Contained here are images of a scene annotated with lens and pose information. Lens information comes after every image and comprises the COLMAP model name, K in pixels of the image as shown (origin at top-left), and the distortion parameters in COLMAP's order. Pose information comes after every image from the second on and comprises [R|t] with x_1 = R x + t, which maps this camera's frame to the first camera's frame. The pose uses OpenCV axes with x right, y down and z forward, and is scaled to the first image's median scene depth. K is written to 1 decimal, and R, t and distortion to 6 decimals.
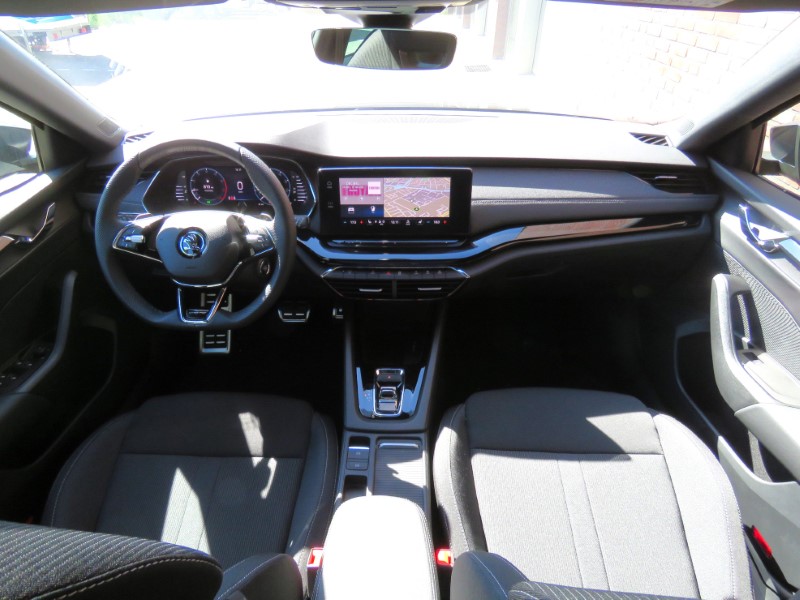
lens RADIAL K [[543.2, 0, 400.5], [0, 543.2, 280.4], [0, 0, 1]] dist [-0.009694, -0.001881]
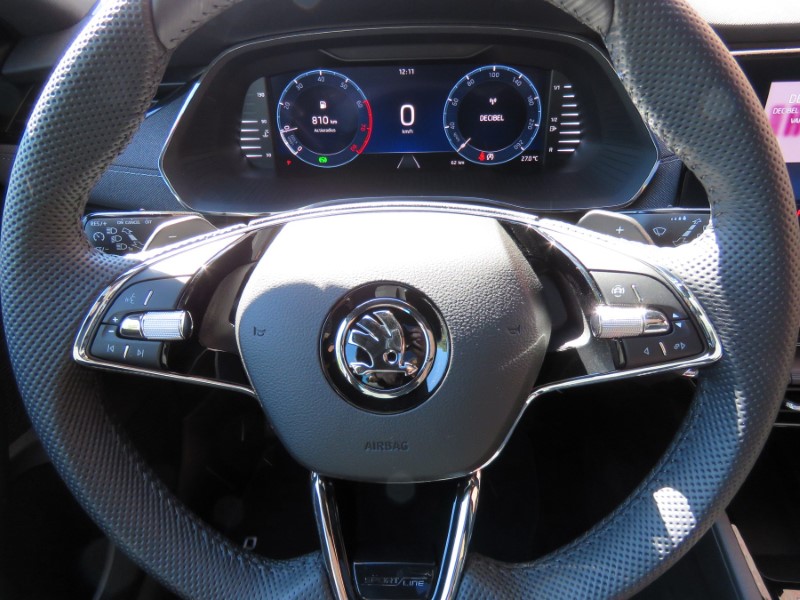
lens RADIAL K [[543.2, 0, 400.5], [0, 543.2, 280.4], [0, 0, 1]] dist [-0.009694, -0.001881]
pose [[0.999698, -0.022530, -0.009779, -0.331783], [0.023527, 0.992755, 0.117834, -0.114784], [0.007054, -0.118029, 0.992985, 0.668498]]
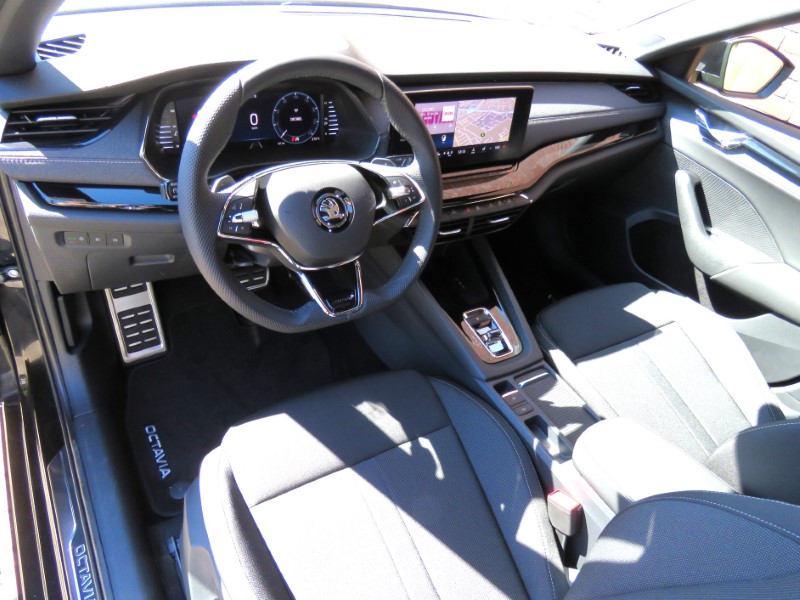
lens RADIAL K [[565.7, 0, 401.7], [0, 565.7, 313.1], [0, 0, 1]] dist [-0.011474, -0.001677]
pose [[0.804954, -0.250521, 0.537855, -0.669674], [0.127597, 0.958372, 0.255427, -0.105084], [-0.579455, -0.136979, 0.803411, 0.280205]]
